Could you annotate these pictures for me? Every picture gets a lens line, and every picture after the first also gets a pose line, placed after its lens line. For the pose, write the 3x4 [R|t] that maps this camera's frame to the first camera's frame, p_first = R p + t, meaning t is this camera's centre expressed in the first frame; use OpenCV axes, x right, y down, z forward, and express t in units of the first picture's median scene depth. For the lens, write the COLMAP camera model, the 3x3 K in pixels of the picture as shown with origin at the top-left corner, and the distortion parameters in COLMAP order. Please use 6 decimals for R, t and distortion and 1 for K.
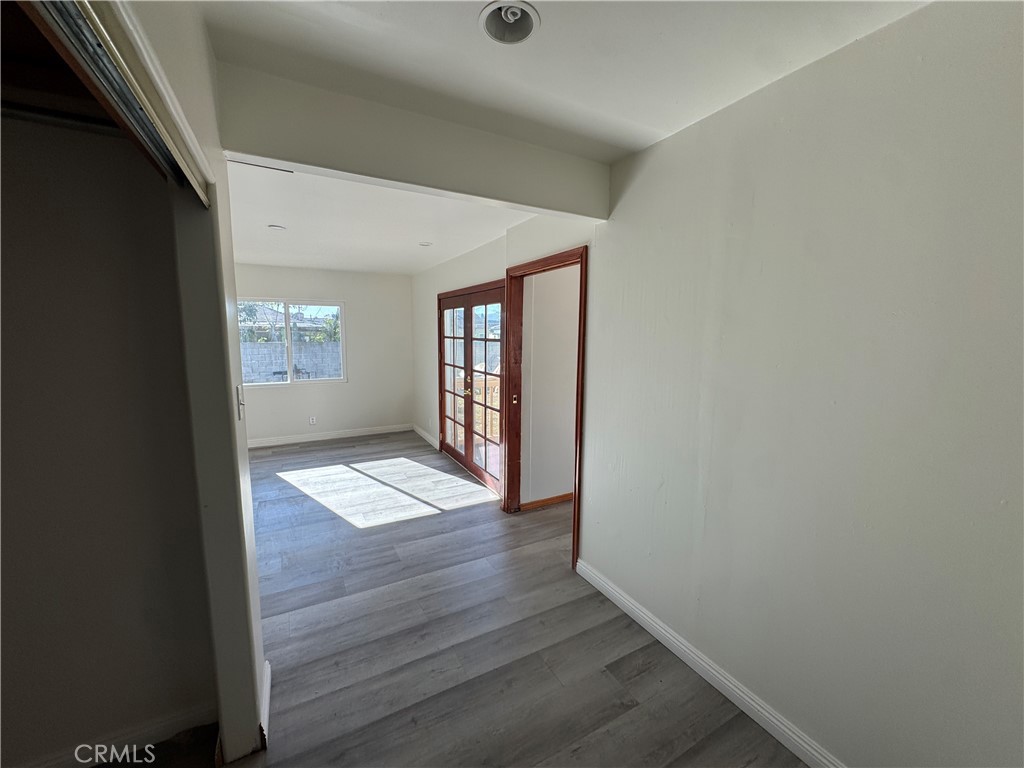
lens RADIAL K [[407.3, 0, 509.5], [0, 407.3, 385.5], [0, 0, 1]] dist [-0.000303, 0.000122]
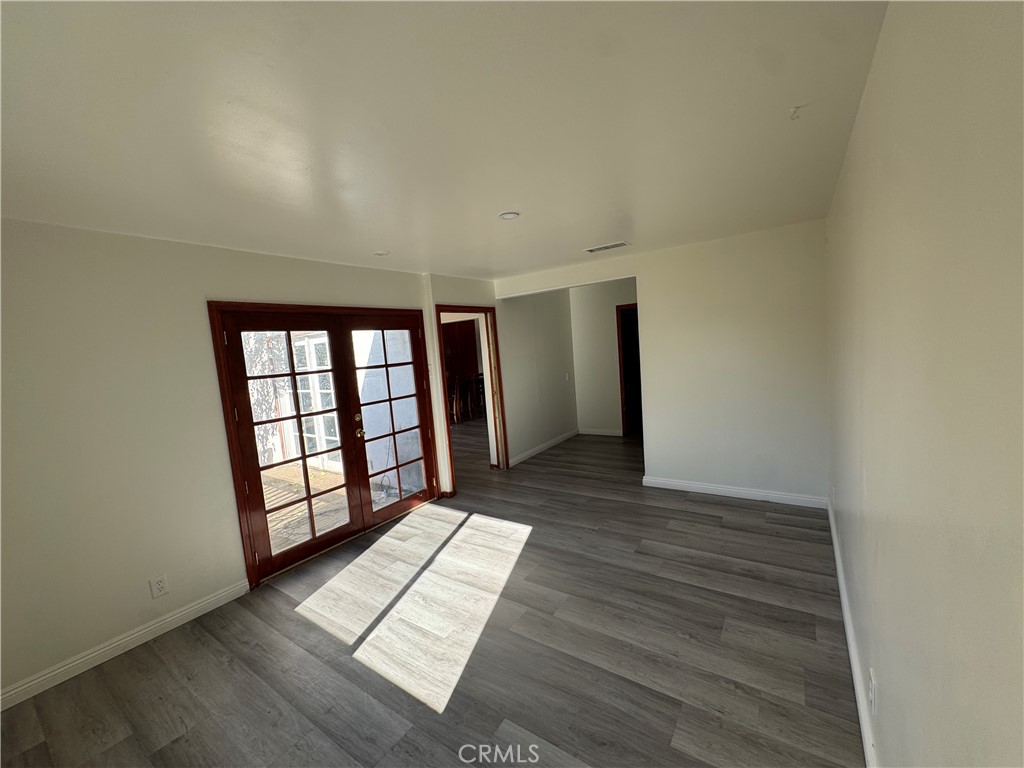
lens RADIAL K [[407.3, 0, 509.5], [0, 407.3, 383.7], [0, 0, 1]] dist [-0.000303, 0.000122]
pose [[-0.449734, -0.046197, 0.891967, -1.043630], [0.192823, 0.970089, 0.147465, -0.154920], [-0.872100, 0.238312, -0.427375, 1.150189]]
